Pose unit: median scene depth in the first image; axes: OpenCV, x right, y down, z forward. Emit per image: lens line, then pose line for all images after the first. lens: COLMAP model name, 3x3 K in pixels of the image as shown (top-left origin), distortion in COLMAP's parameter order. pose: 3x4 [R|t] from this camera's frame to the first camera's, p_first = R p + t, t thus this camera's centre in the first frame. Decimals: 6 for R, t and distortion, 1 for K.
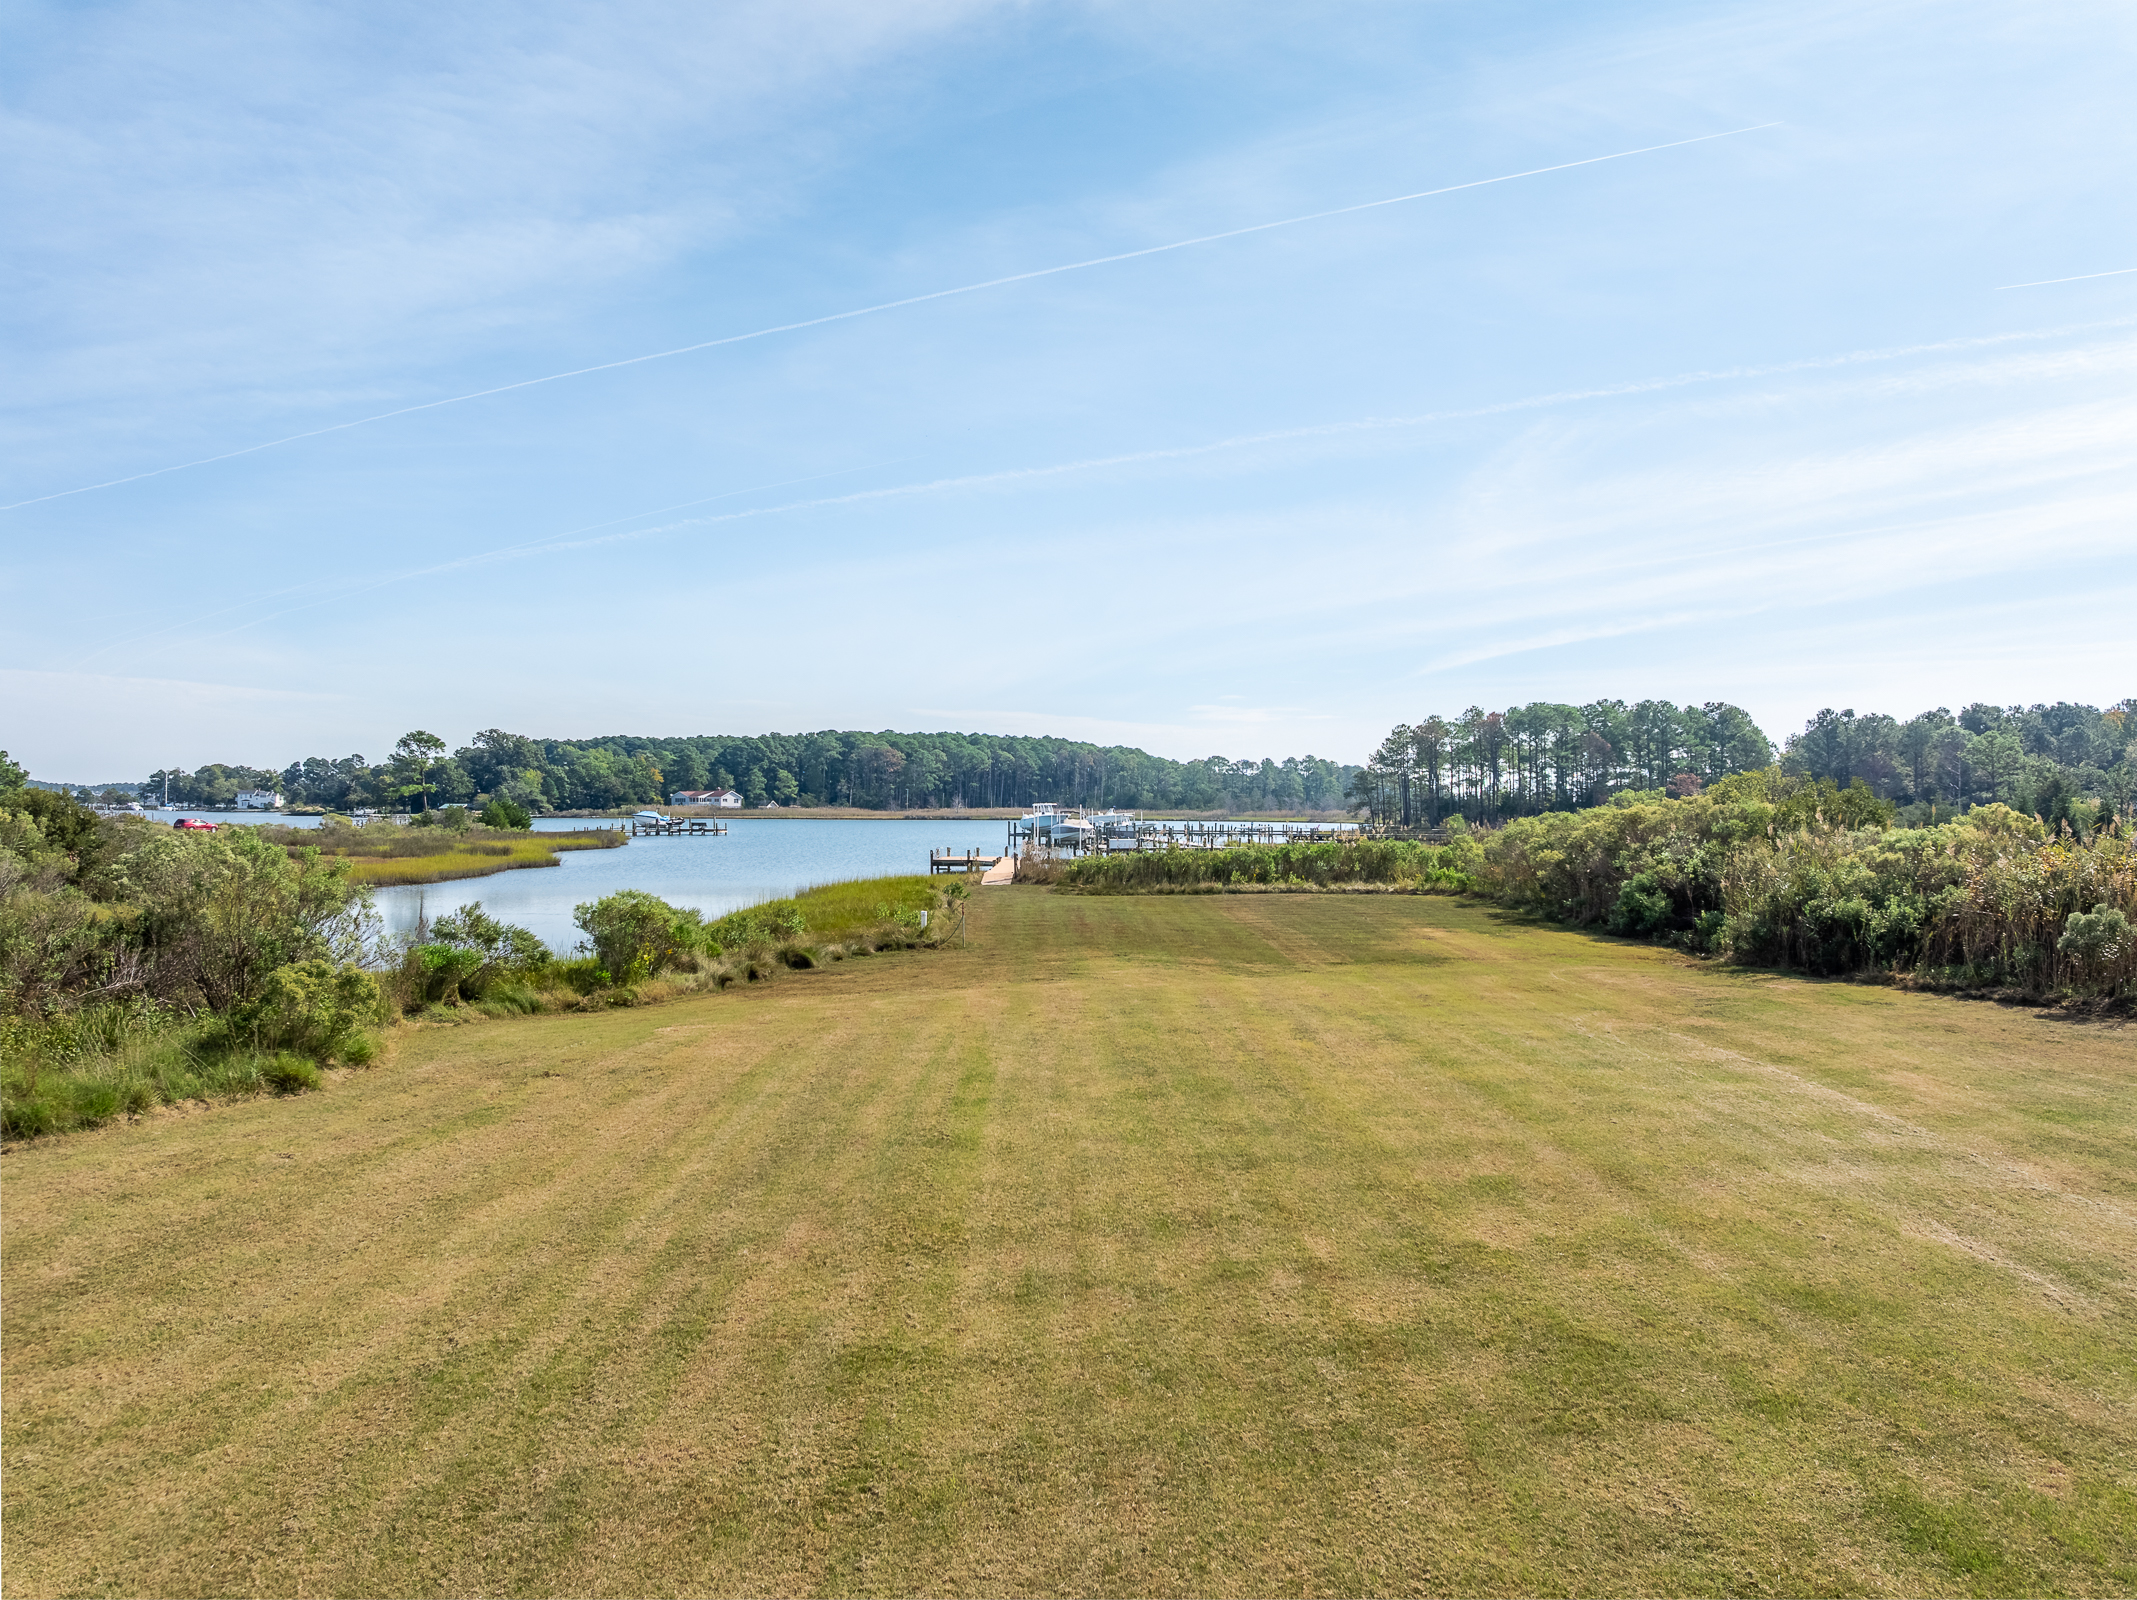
lens RADIAL K [[1508.6, 0, 1078.5], [0, 1508.6, 797.7], [0, 0, 1]] dist [-0.018235, -0.048435]
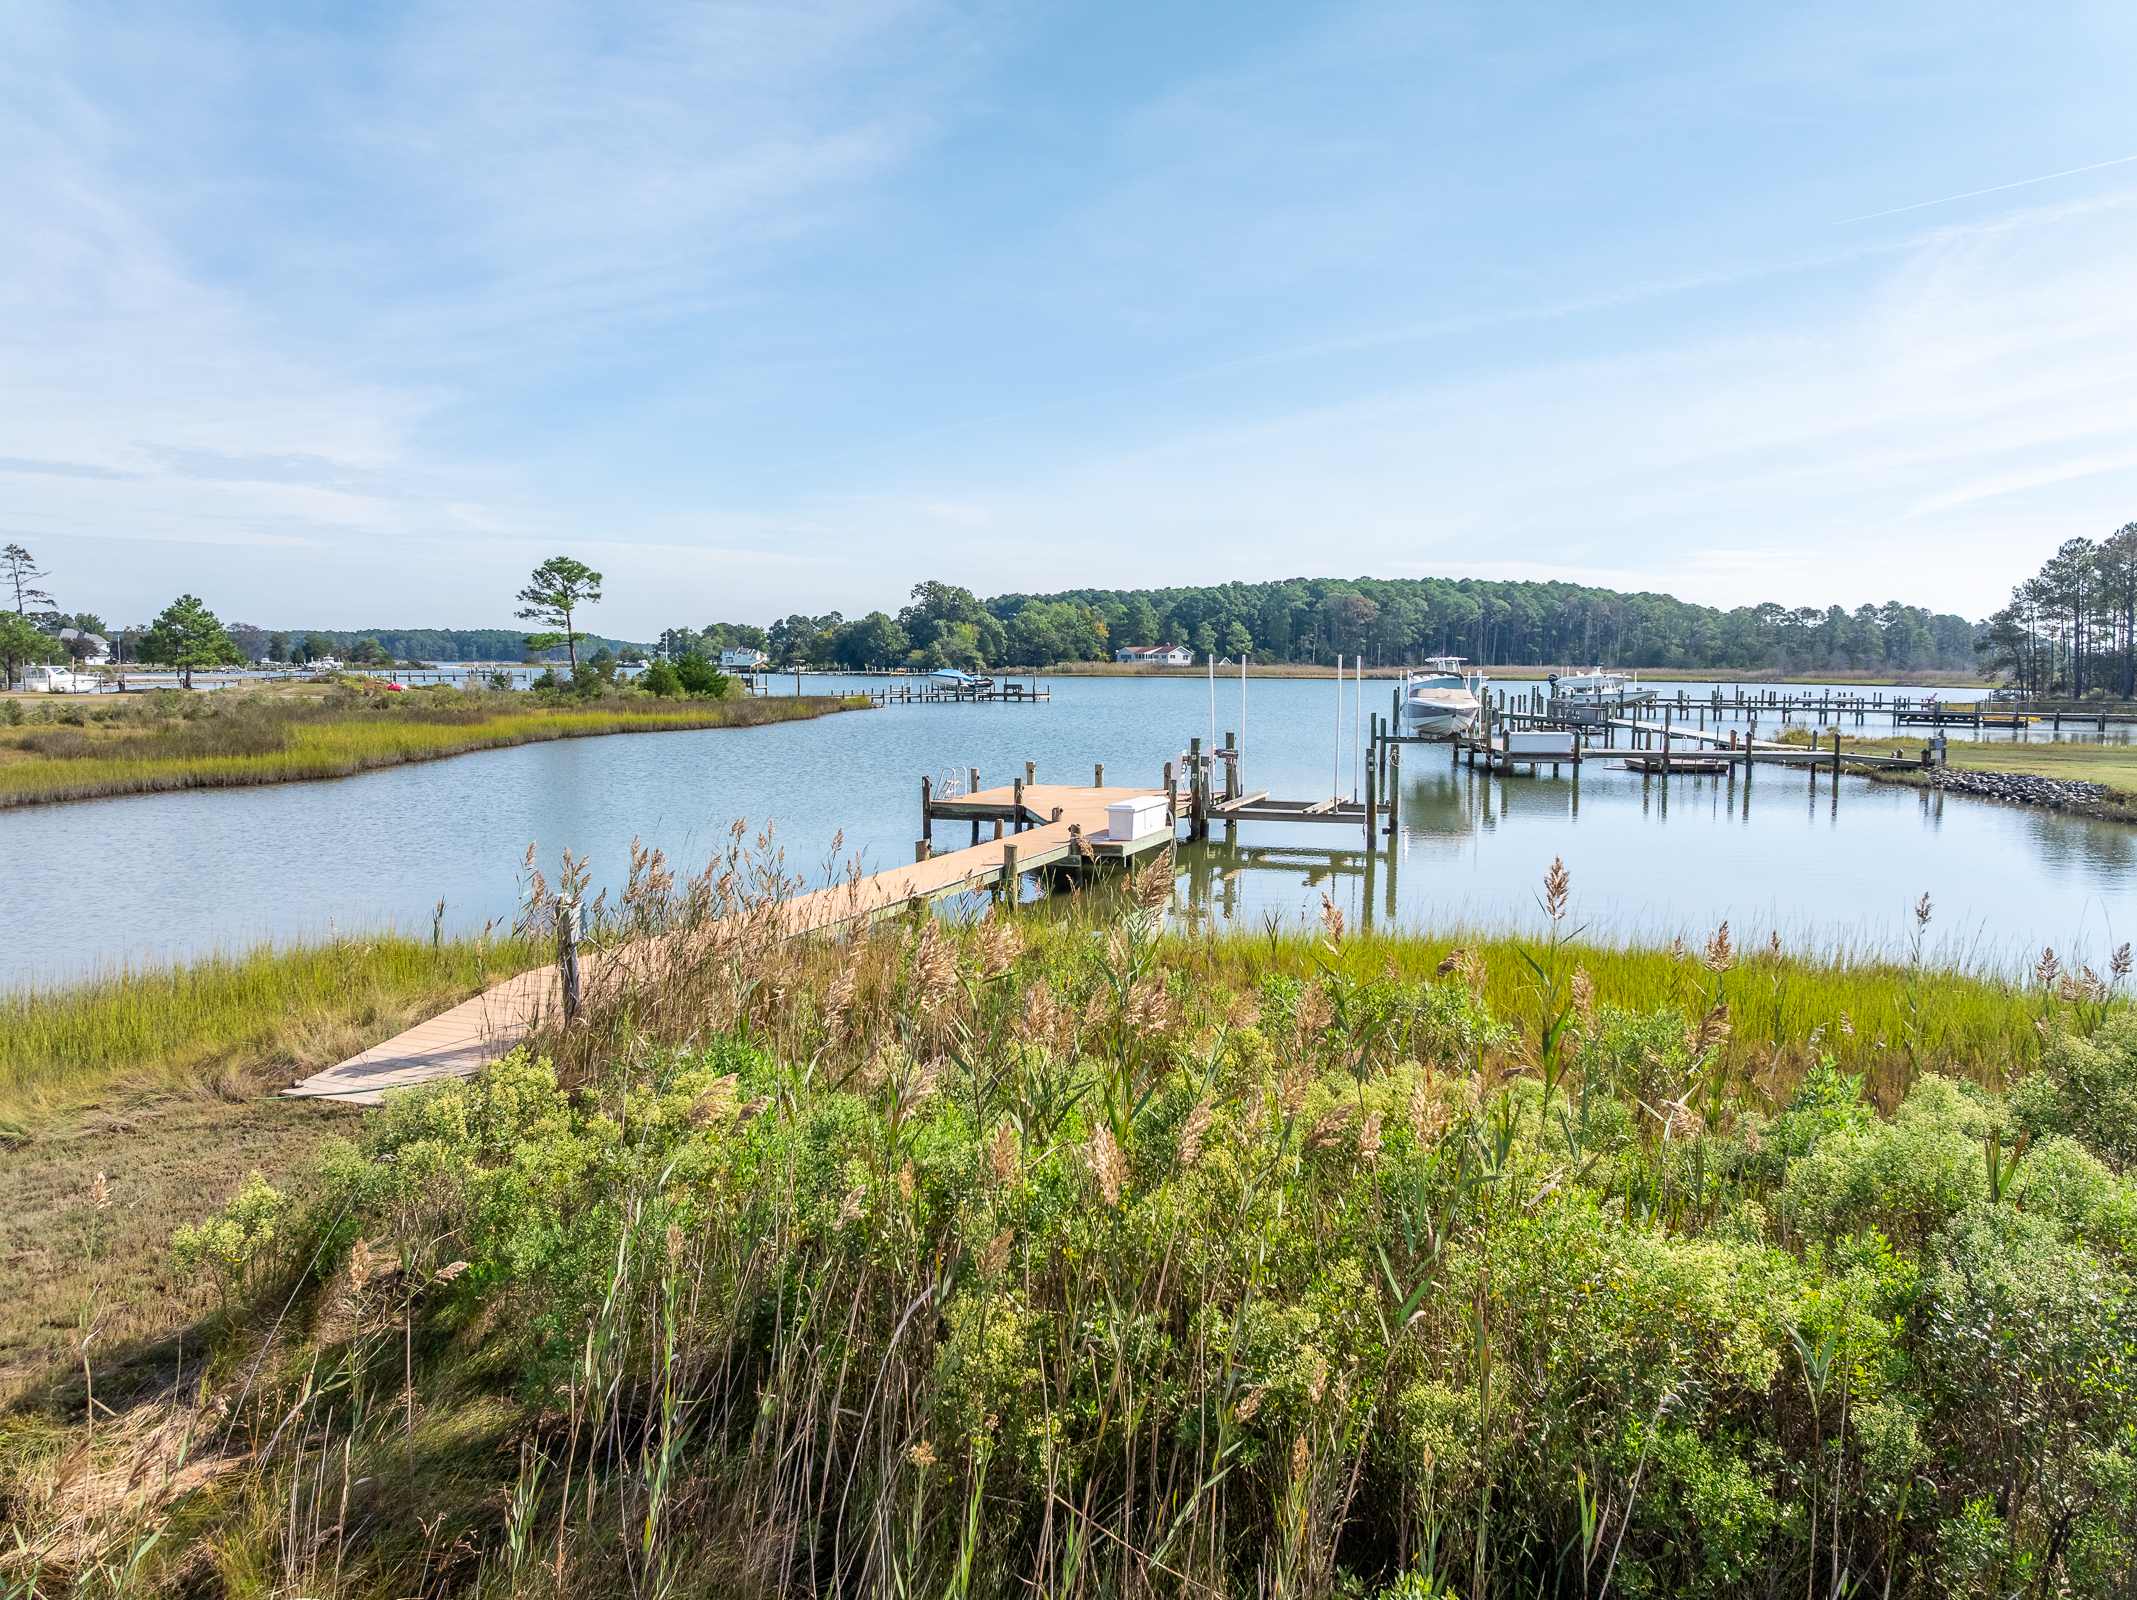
lens RADIAL K [[1508.6, 0, 1078.5], [0, 1508.6, 797.7], [0, 0, 1]] dist [-0.018235, -0.048435]
pose [[0.943521, 0.029686, -0.329979, 0.012427], [0.001437, 0.995602, 0.093677, 0.001022], [0.331309, -0.088860, 0.939329, 0.132480]]
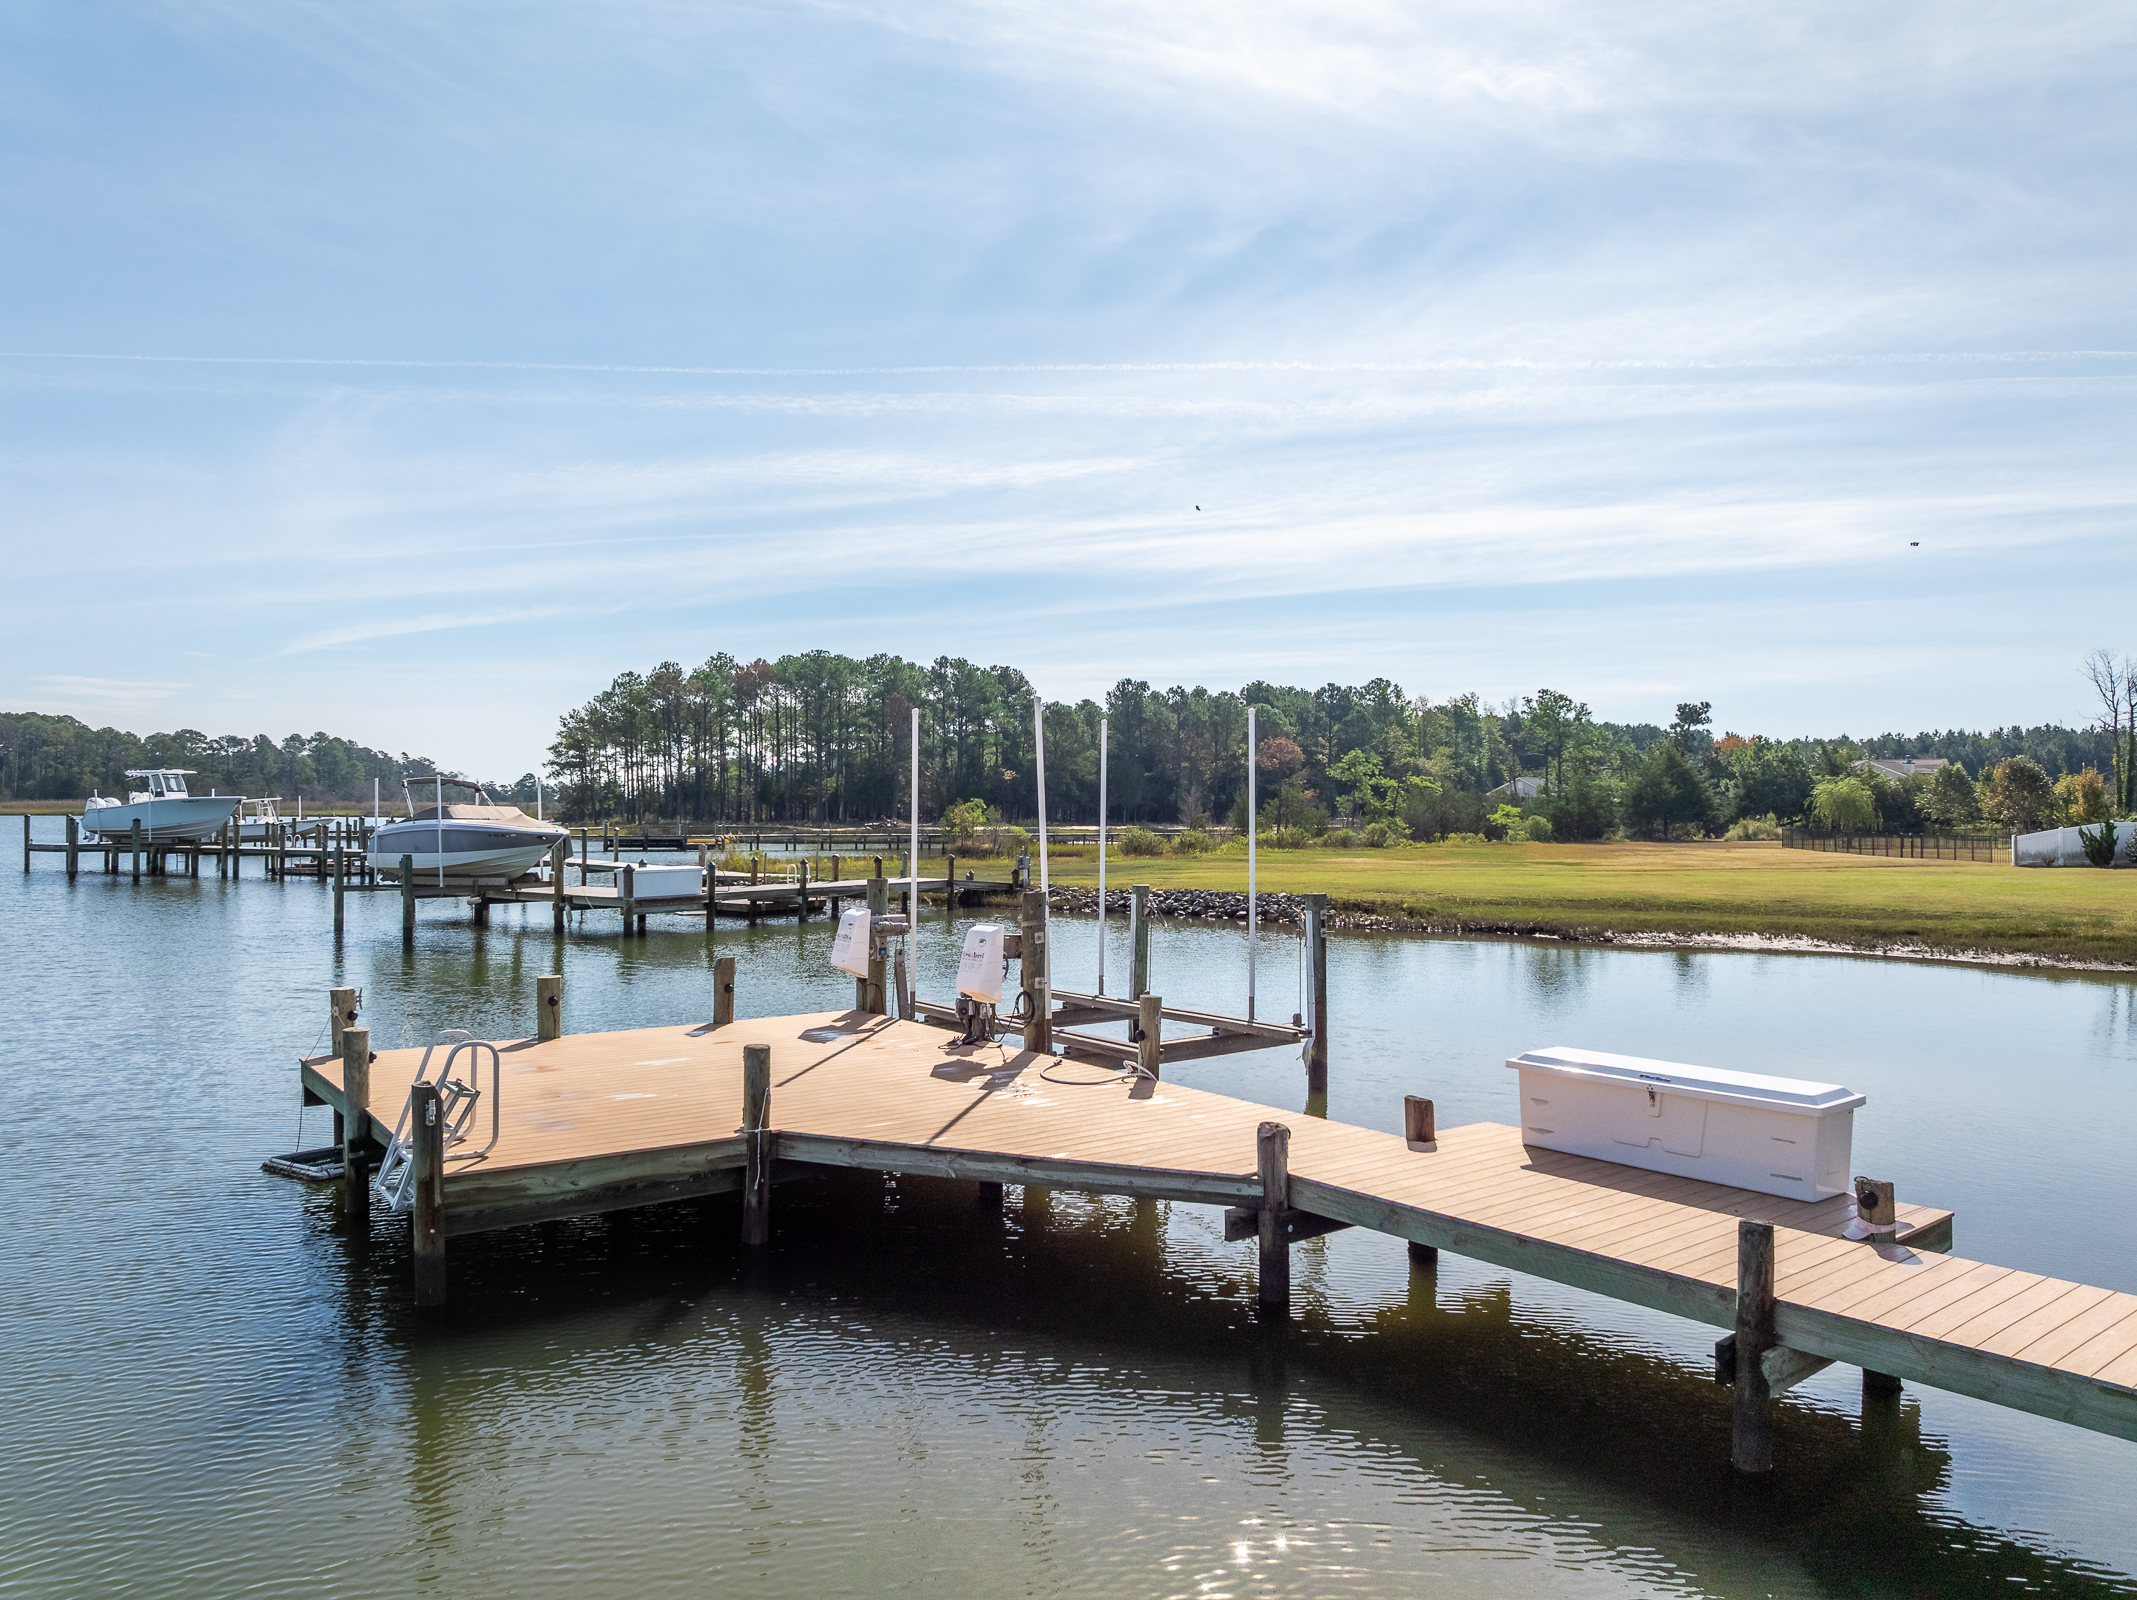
lens RADIAL K [[1506.4, 0, 1098.0], [0, 1506.4, 752.8], [0, 0, 1]] dist [-0.050631, -0.001652]
pose [[0.777377, 0.021052, 0.628682, -0.025036], [-0.004563, 0.999602, -0.027829, 0.003071], [-0.629018, 0.018765, 0.777164, 0.179511]]
